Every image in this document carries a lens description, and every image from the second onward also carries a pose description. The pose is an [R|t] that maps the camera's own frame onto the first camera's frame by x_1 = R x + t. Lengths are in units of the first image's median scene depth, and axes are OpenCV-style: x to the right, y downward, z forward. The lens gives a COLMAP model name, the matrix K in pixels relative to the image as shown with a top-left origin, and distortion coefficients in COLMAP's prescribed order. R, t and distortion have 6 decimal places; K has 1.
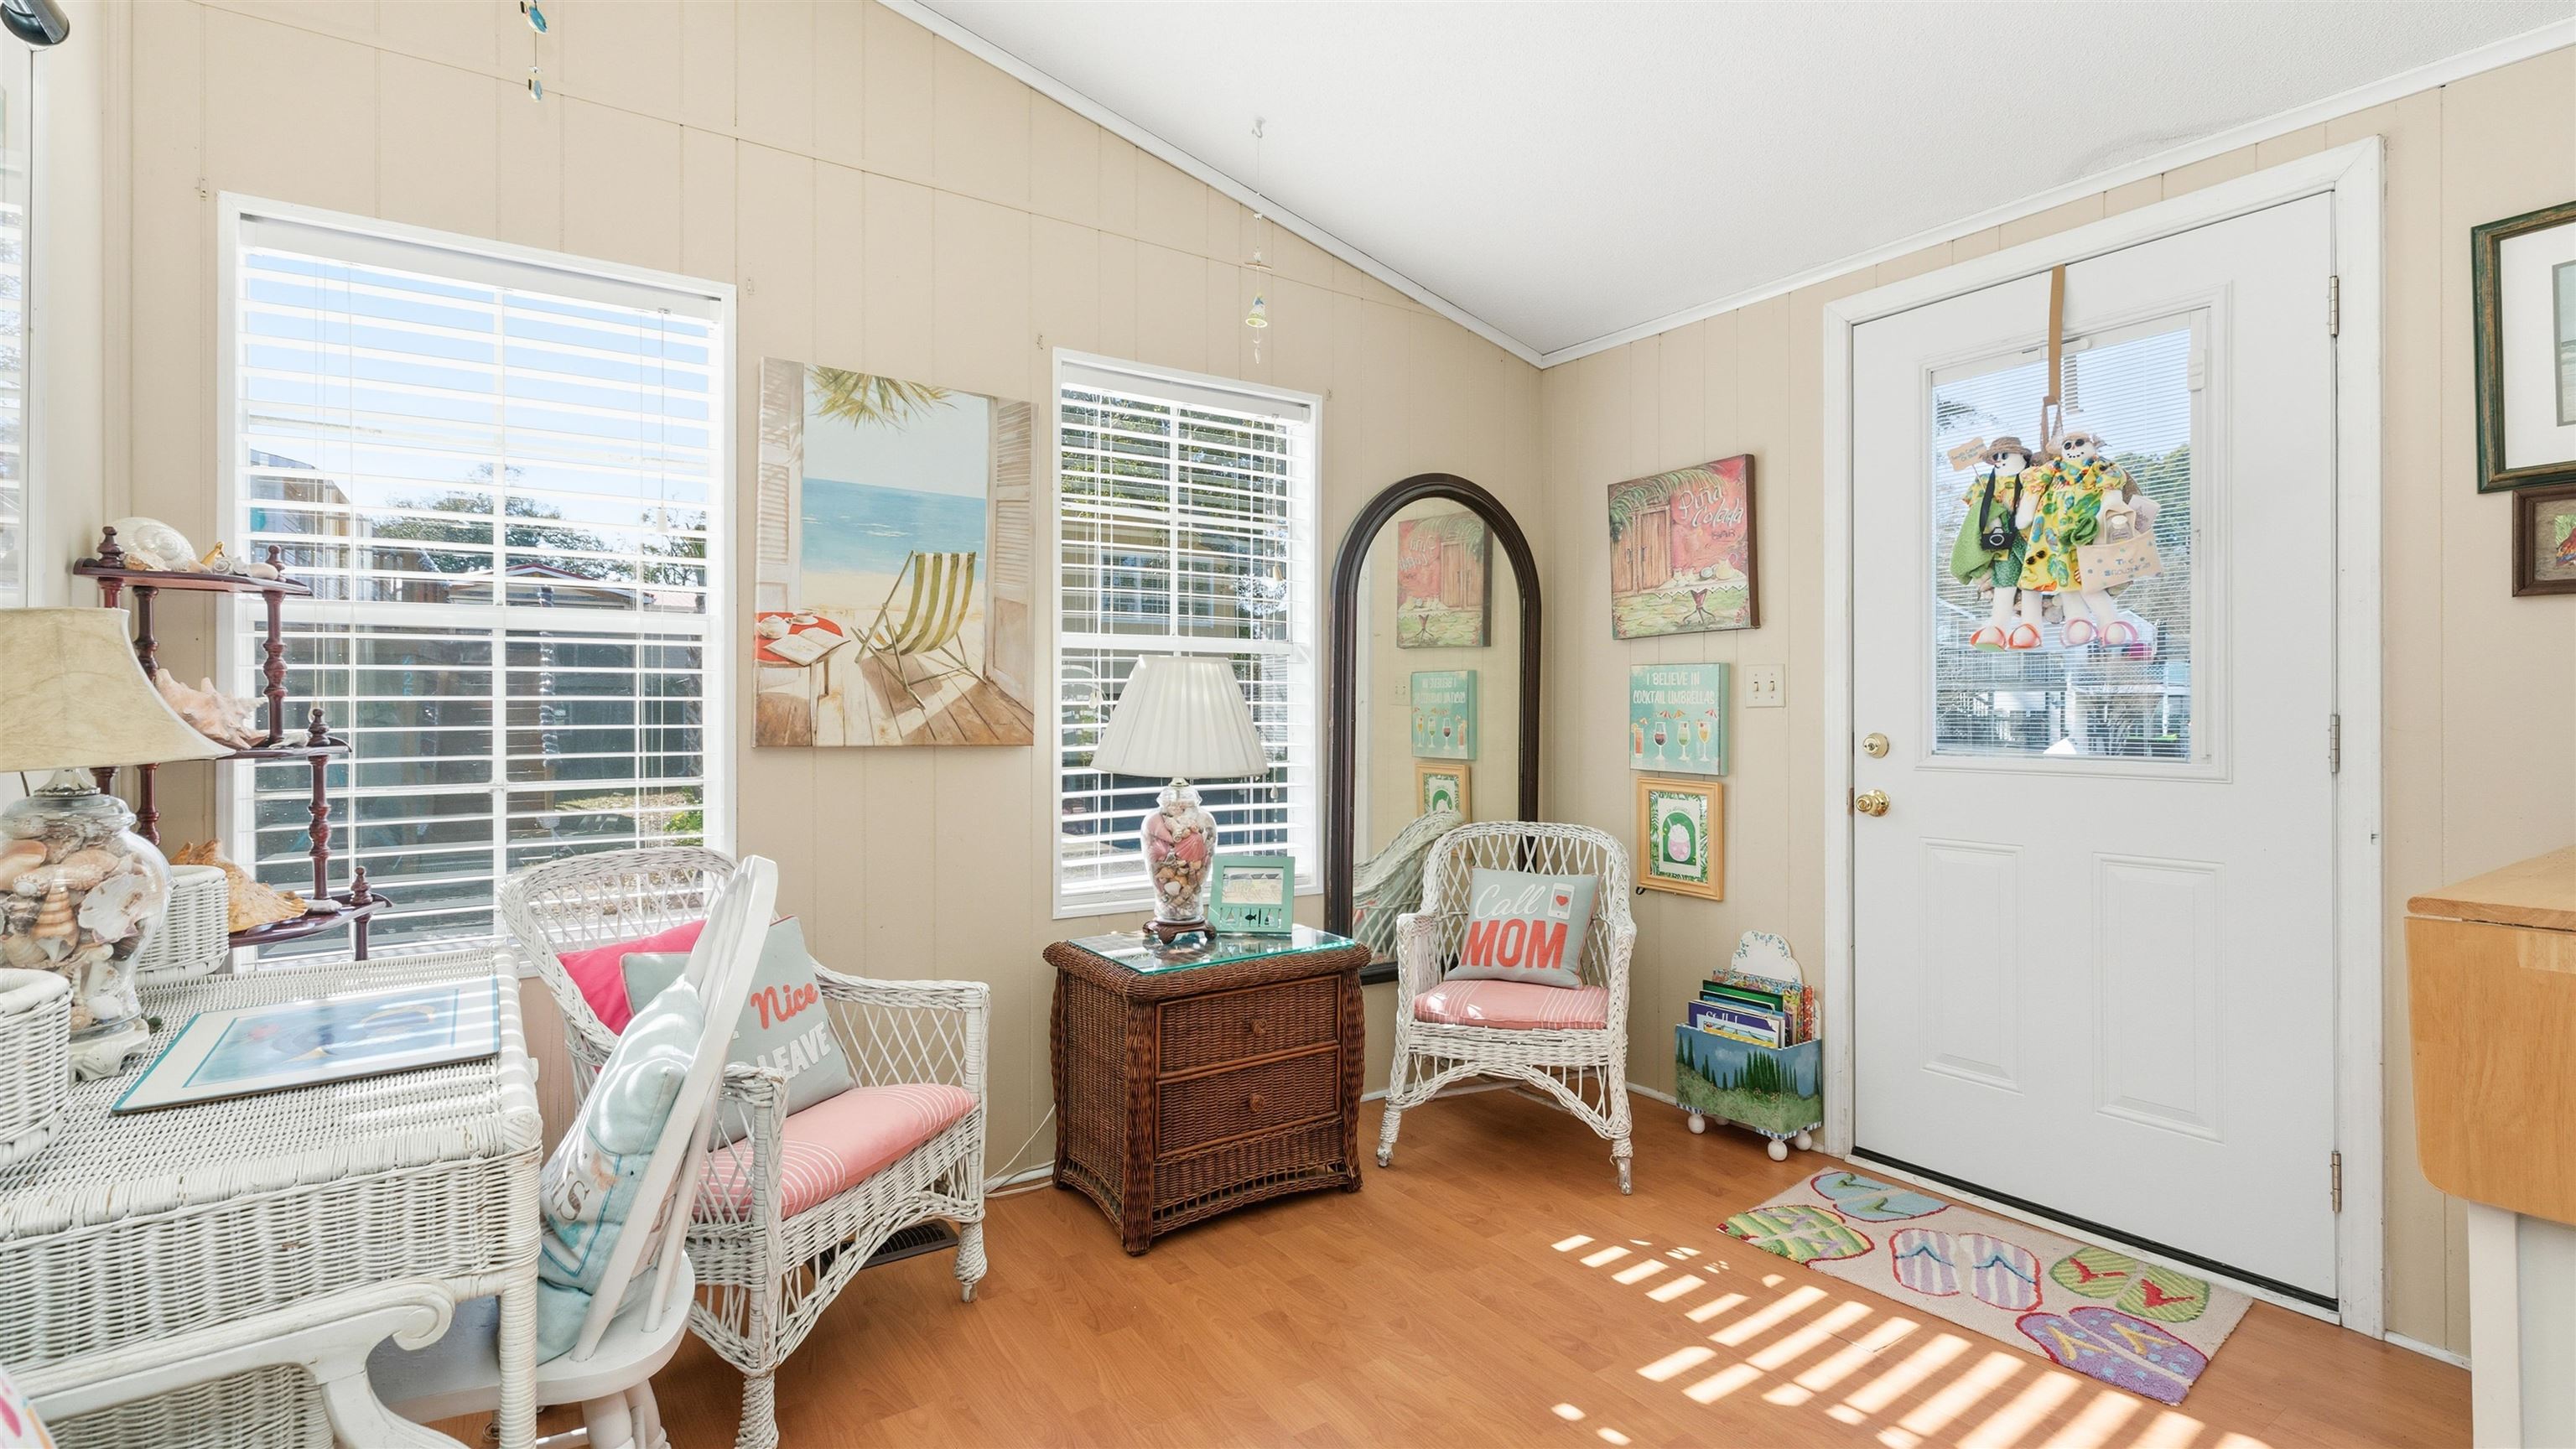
lens RADIAL K [[1173.5, 0, 1279.6], [0, 1173.5, 705.2], [0, 0, 1]] dist [0.003215, -0.000770]
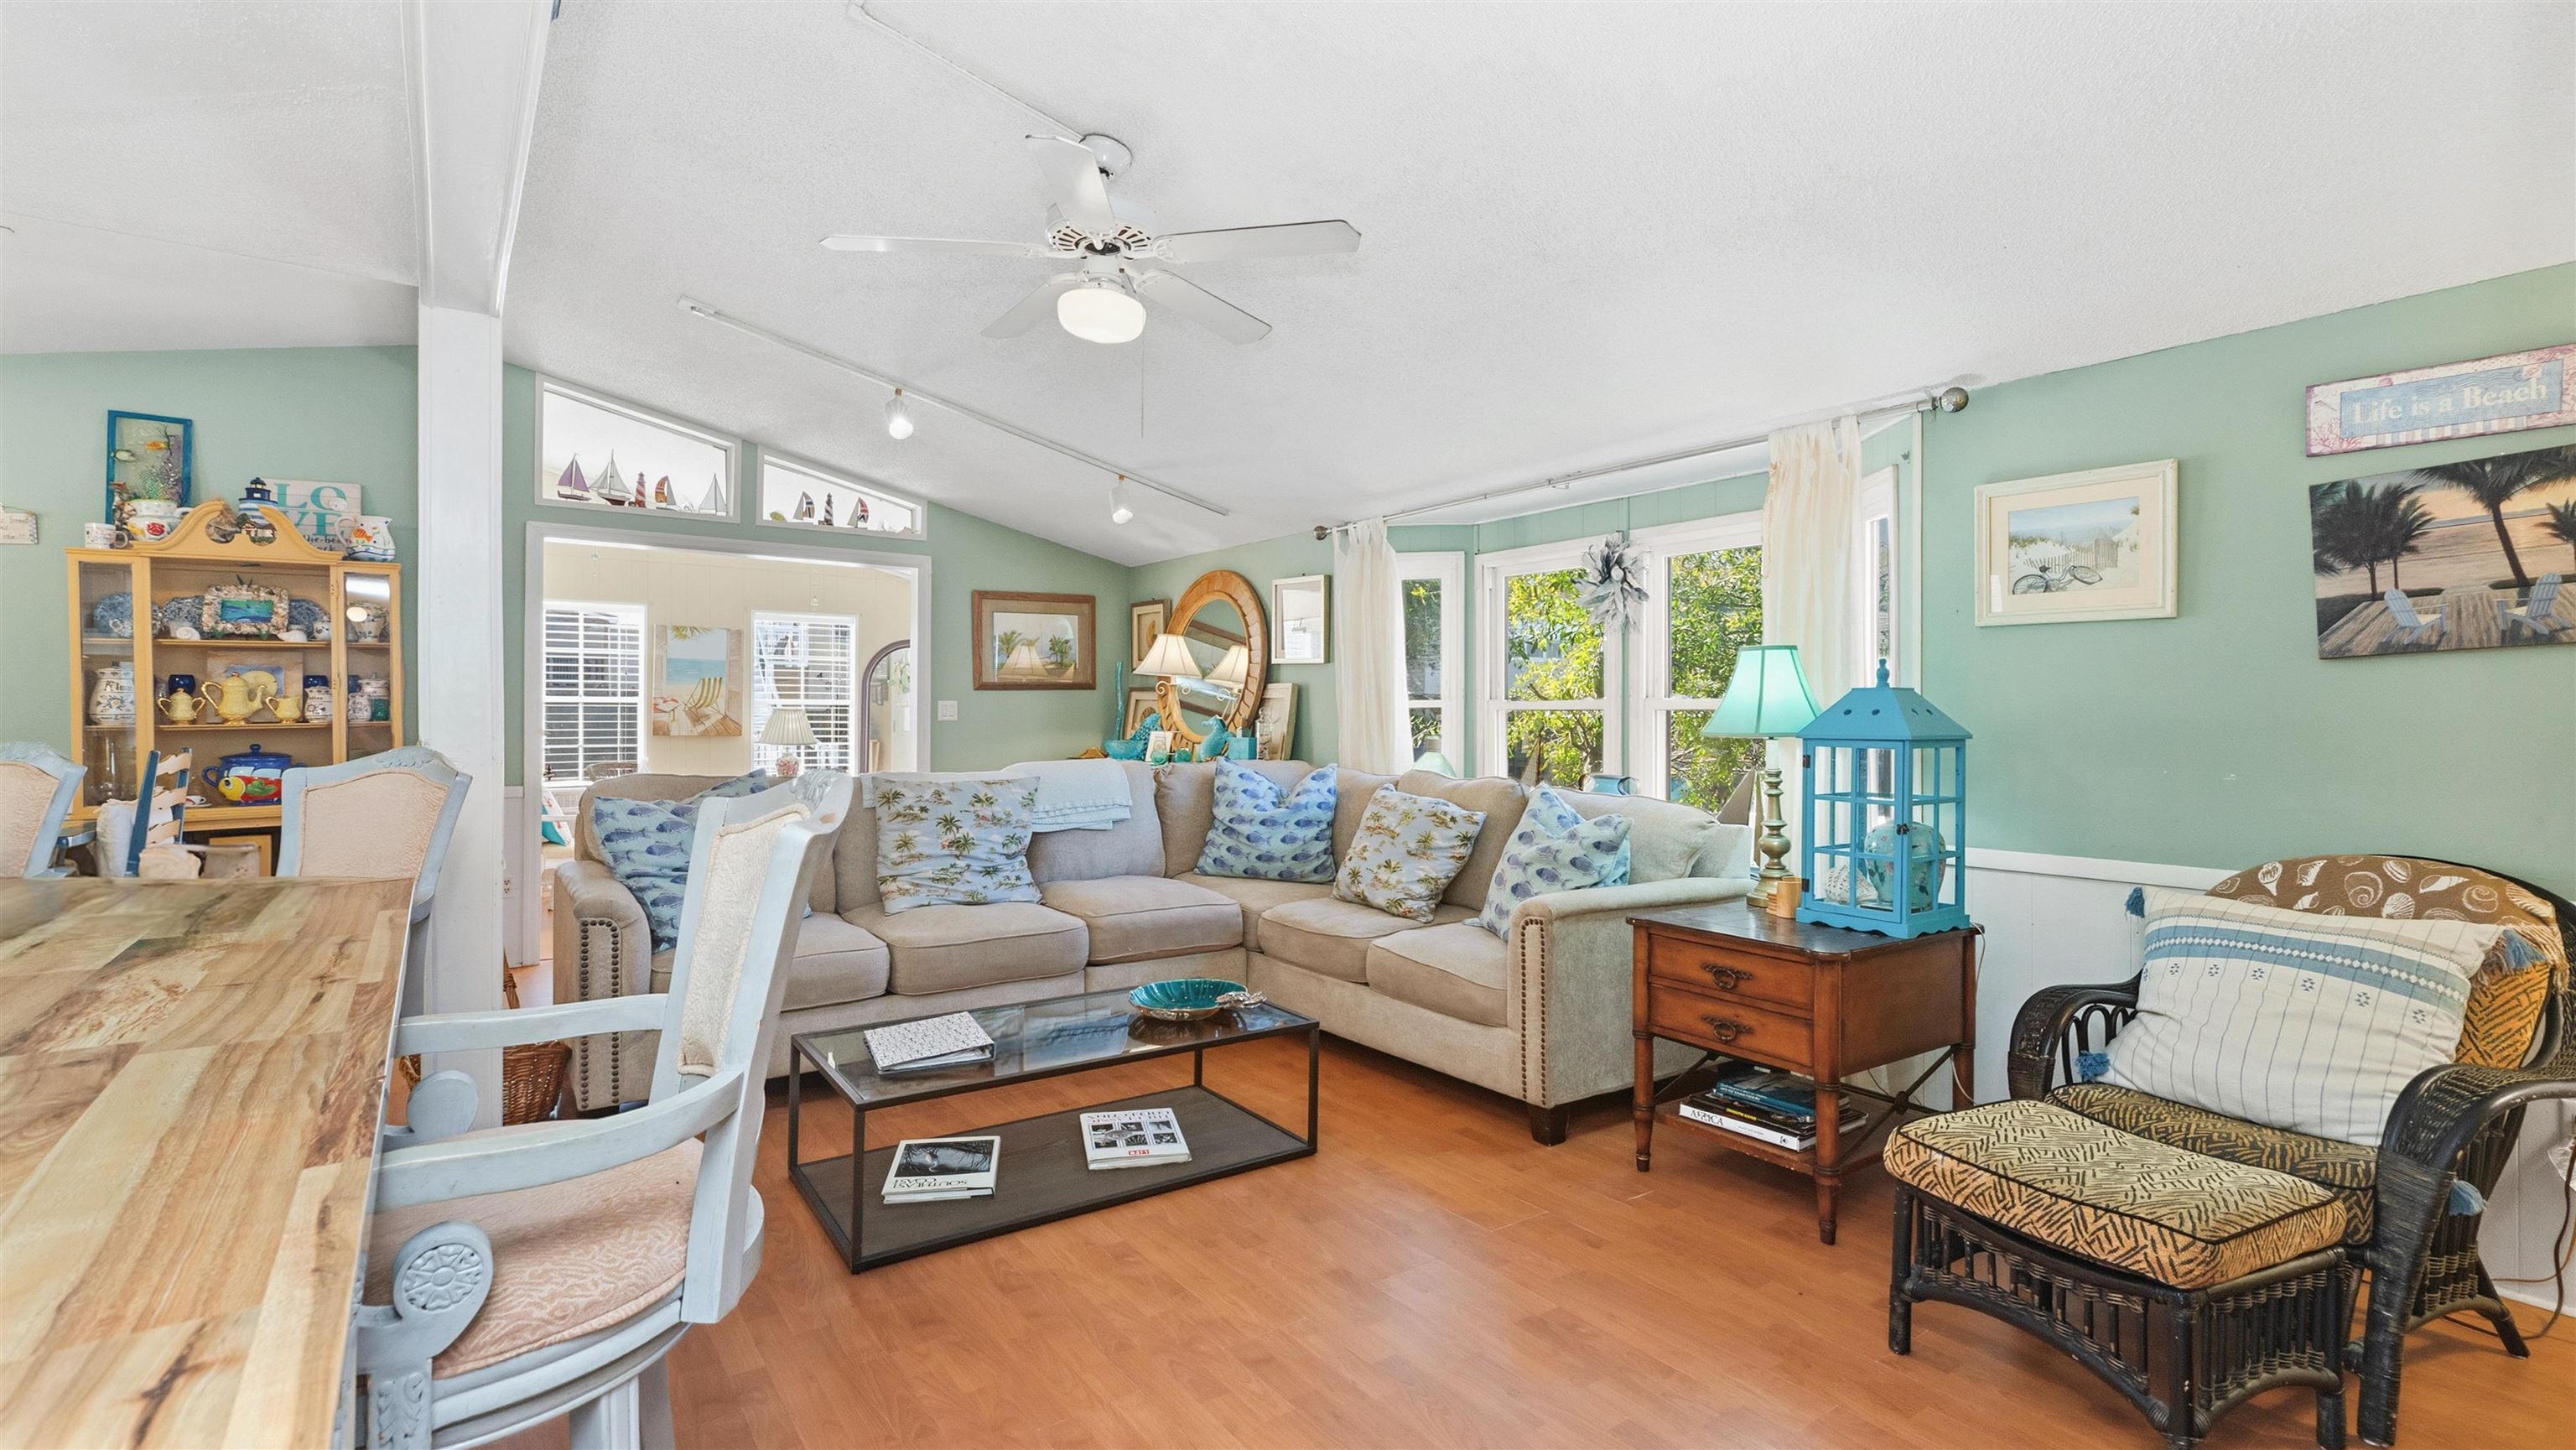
lens RADIAL K [[1173.6, 0, 1276.4], [0, 1173.6, 717.0], [0, 0, 1]] dist [0.003215, -0.000770]
pose [[0.999641, 0.002806, 0.026634, 1.250857], [-0.002953, 0.999980, 0.005510, -0.041945], [-0.026618, -0.005587, 0.999630, -2.416727]]
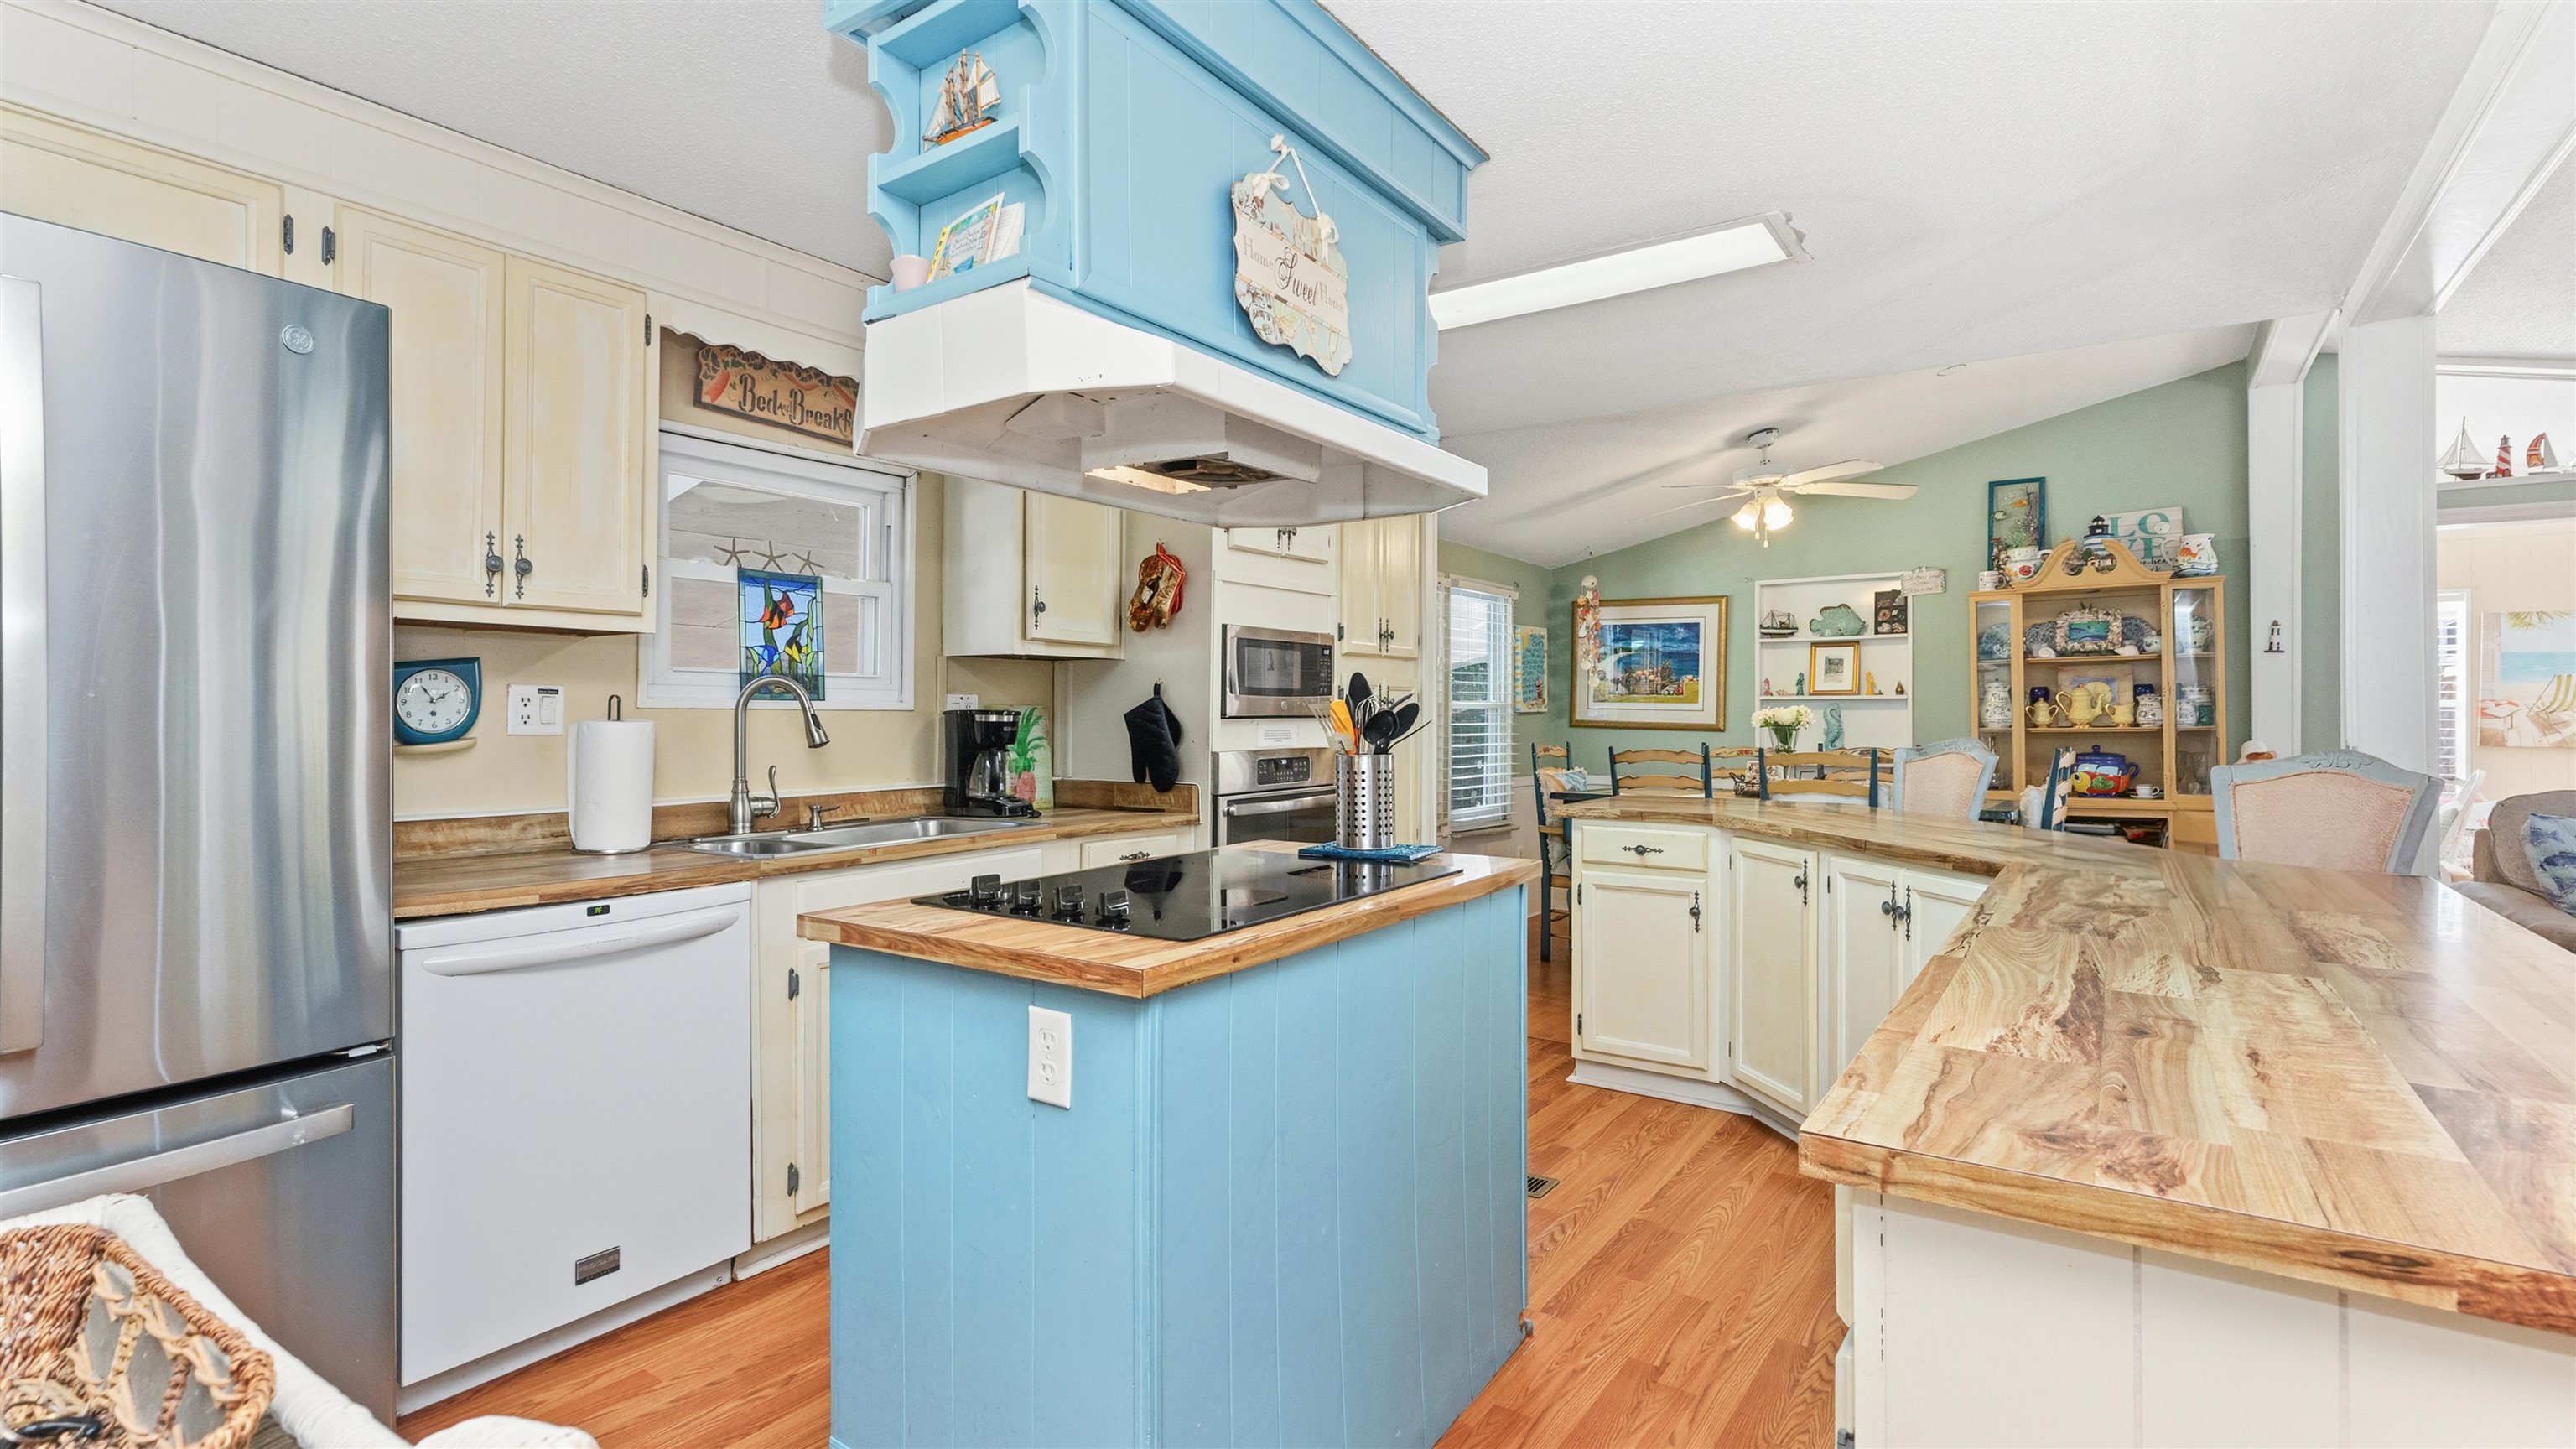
lens RADIAL K [[1173.5, 0, 1298.4], [0, 1173.5, 710.4], [0, 0, 1]] dist [0.003215, -0.000770]
pose [[0.356998, -0.001321, -0.934104, 1.182209], [-0.000646, 0.999998, -0.001661, -0.043006], [0.934105, 0.001197, 0.356996, -2.663046]]
